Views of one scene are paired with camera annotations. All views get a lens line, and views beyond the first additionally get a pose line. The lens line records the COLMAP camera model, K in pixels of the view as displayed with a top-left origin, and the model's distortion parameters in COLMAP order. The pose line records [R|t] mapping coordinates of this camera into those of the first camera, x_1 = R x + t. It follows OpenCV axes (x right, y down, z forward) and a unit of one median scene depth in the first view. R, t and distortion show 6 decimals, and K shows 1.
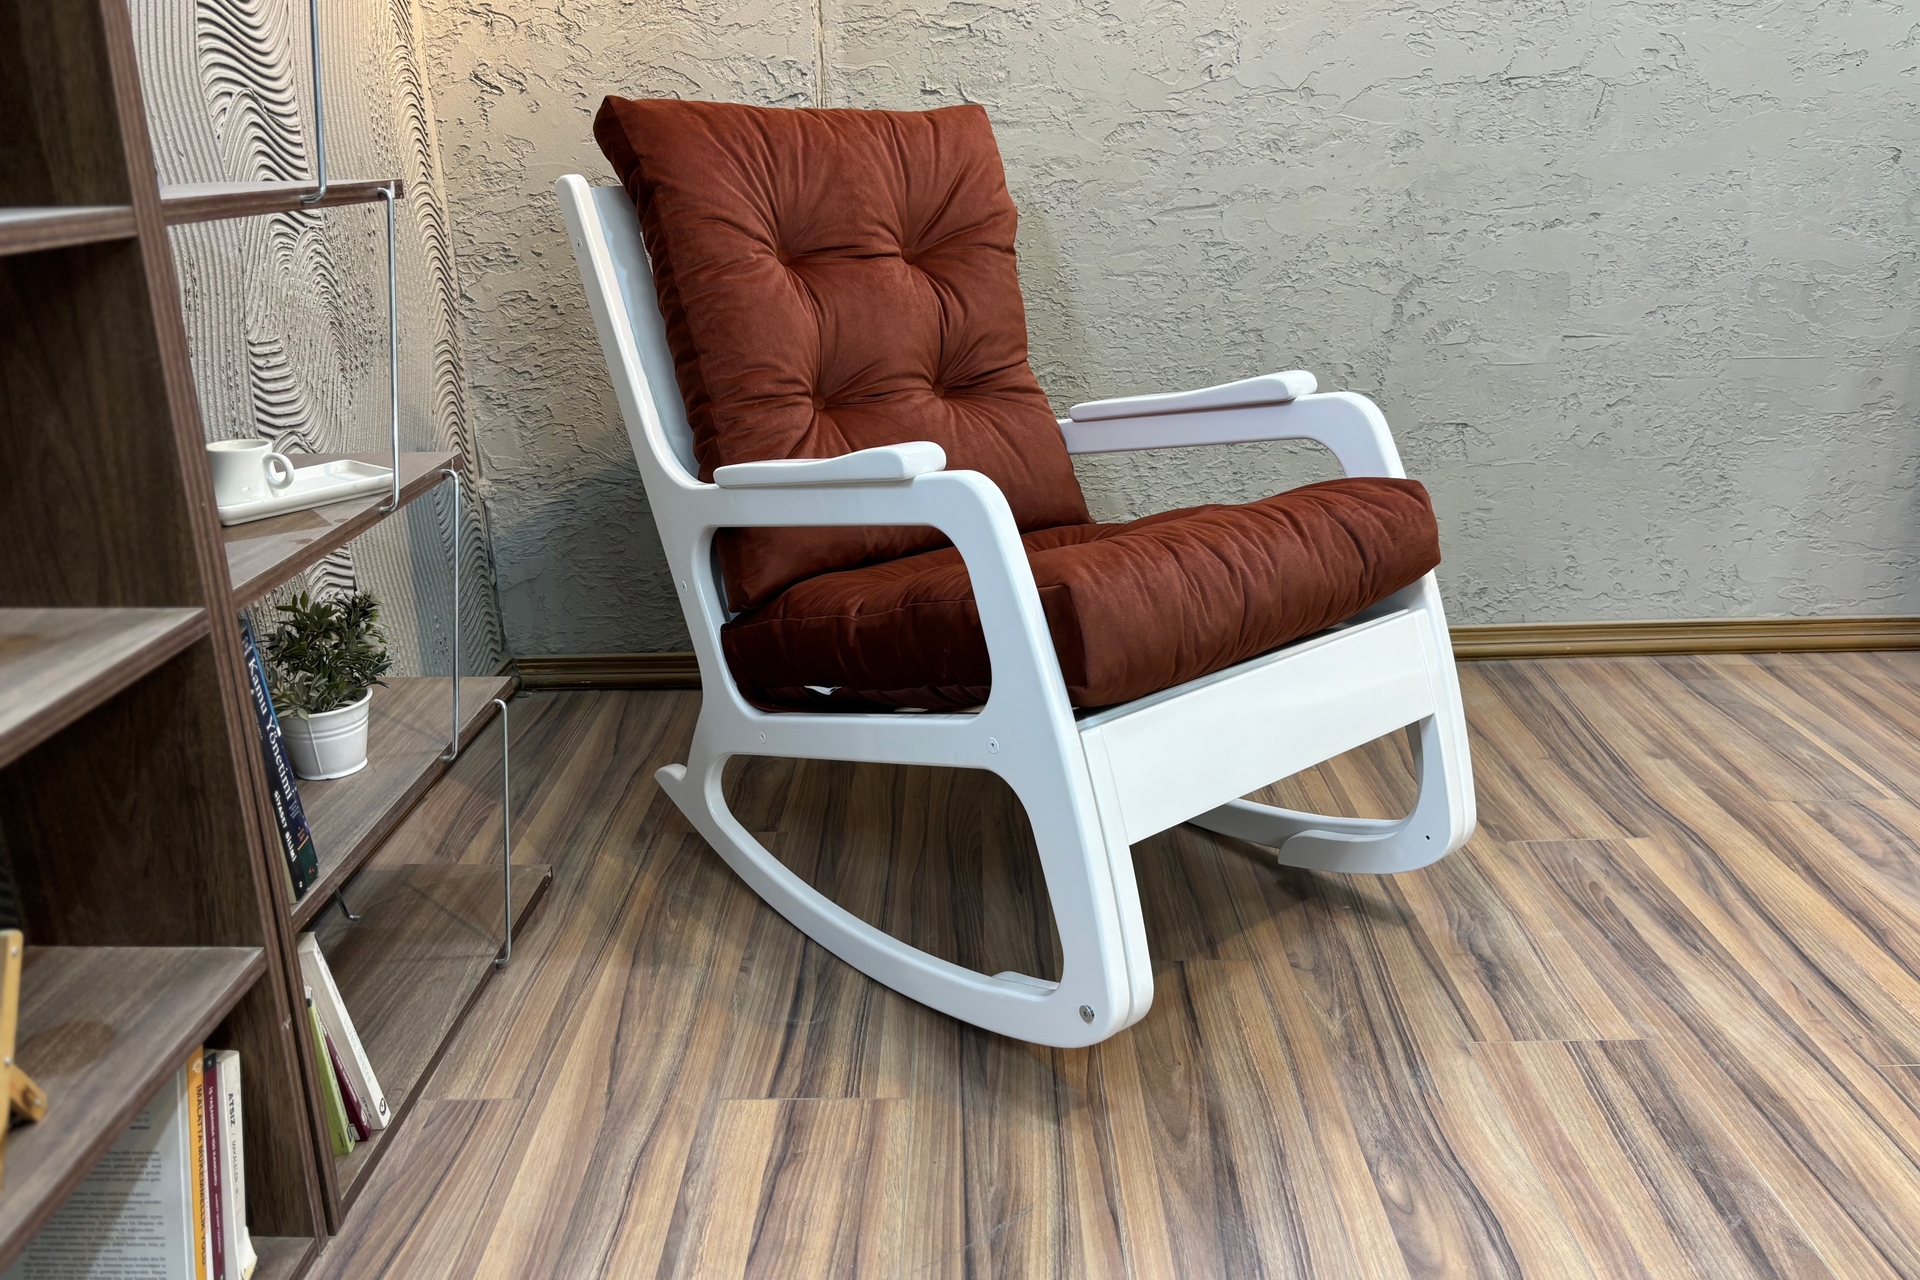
lens RADIAL K [[1486.0, 0, 952.6], [0, 1486.0, 637.2], [0, 0, 1]] dist [0.027366, -0.029013]
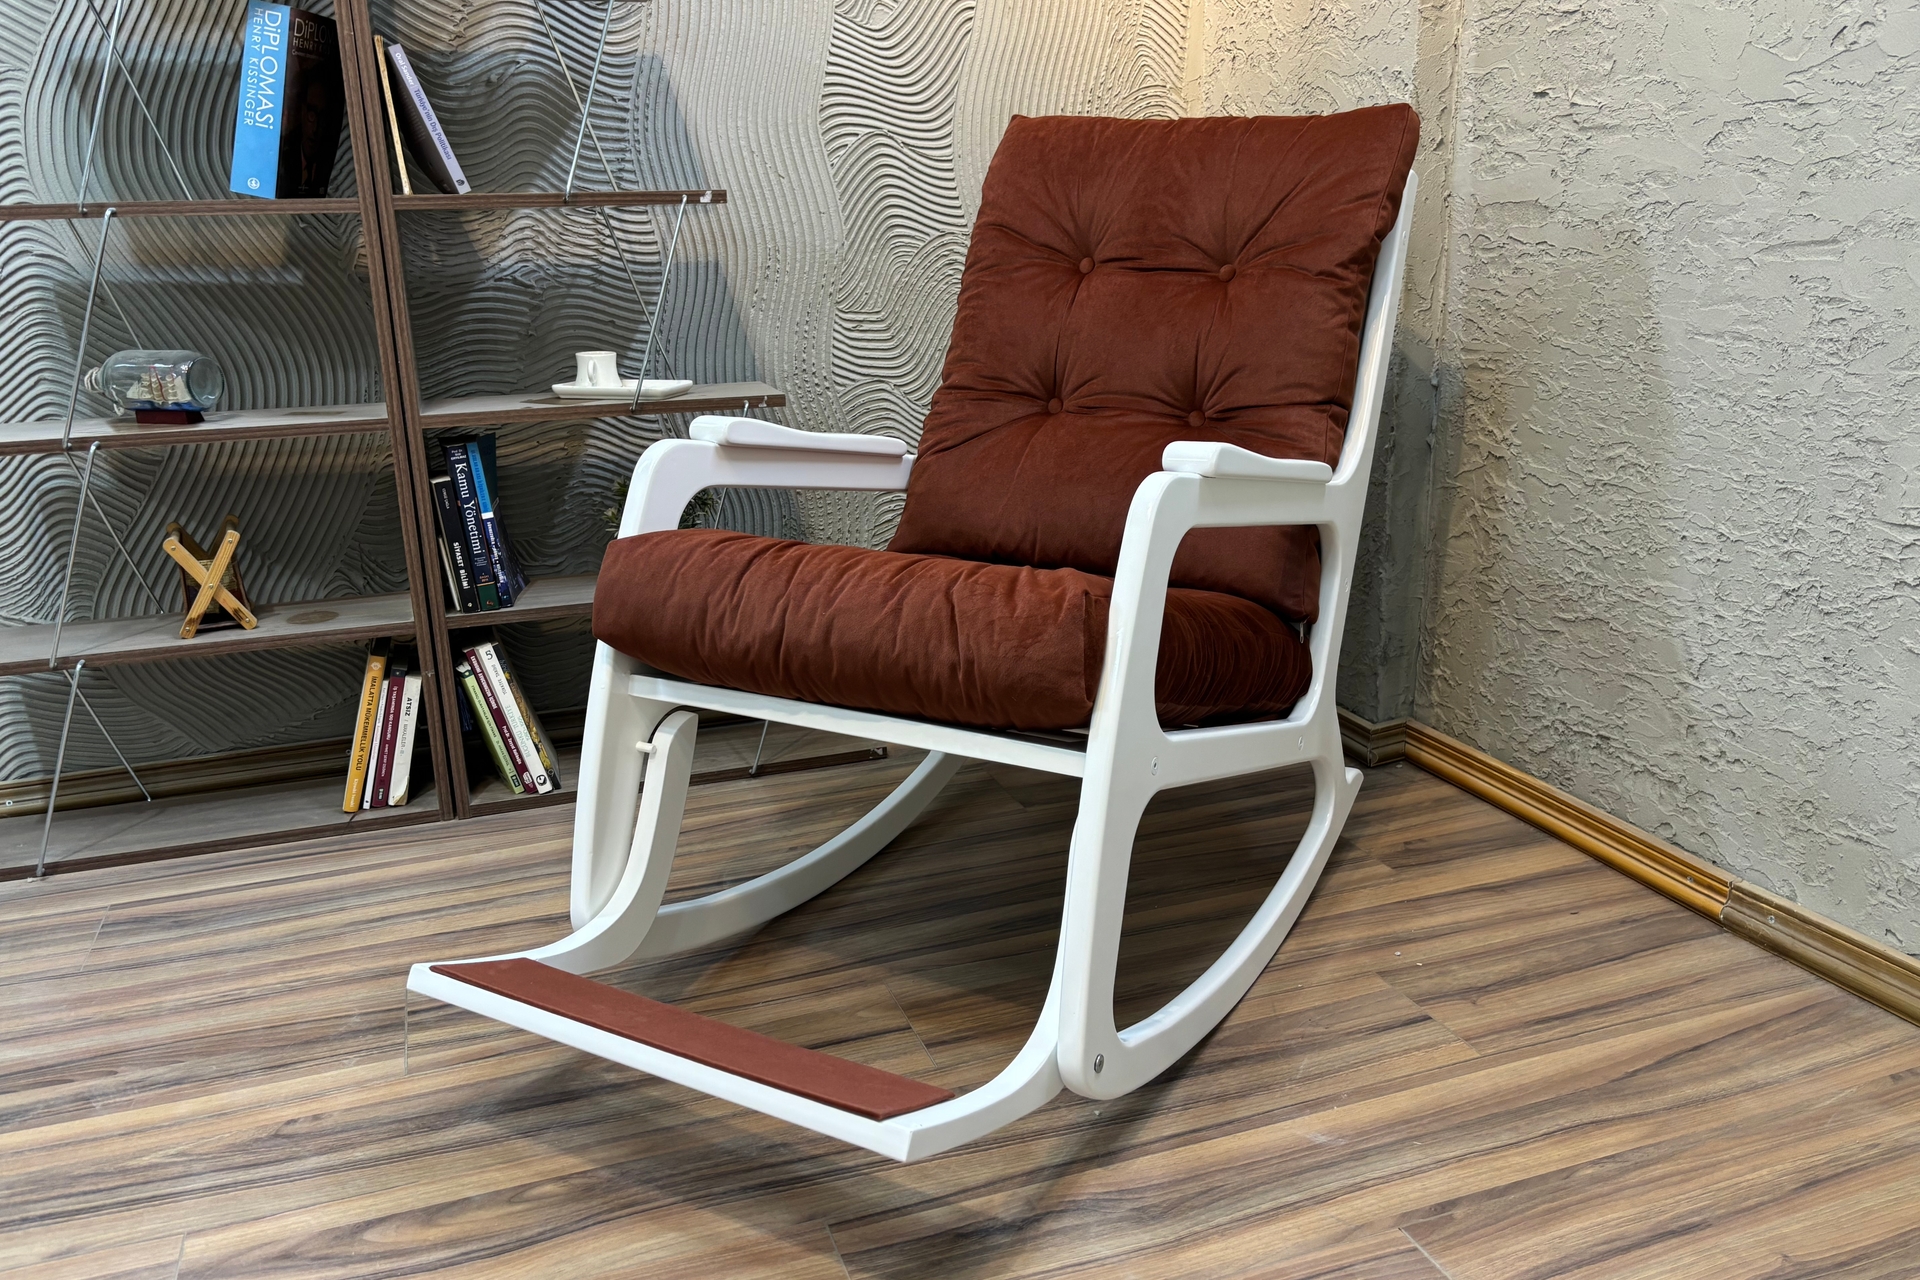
lens RADIAL K [[1486.0, 0, 957.3], [0, 1486.0, 632.6], [0, 0, 1]] dist [0.027366, -0.029013]
pose [[0.348711, 0.262573, -0.899698, 0.699437], [-0.289451, 0.943198, 0.163081, -0.130380], [0.891414, 0.203550, 0.404905, 0.451042]]
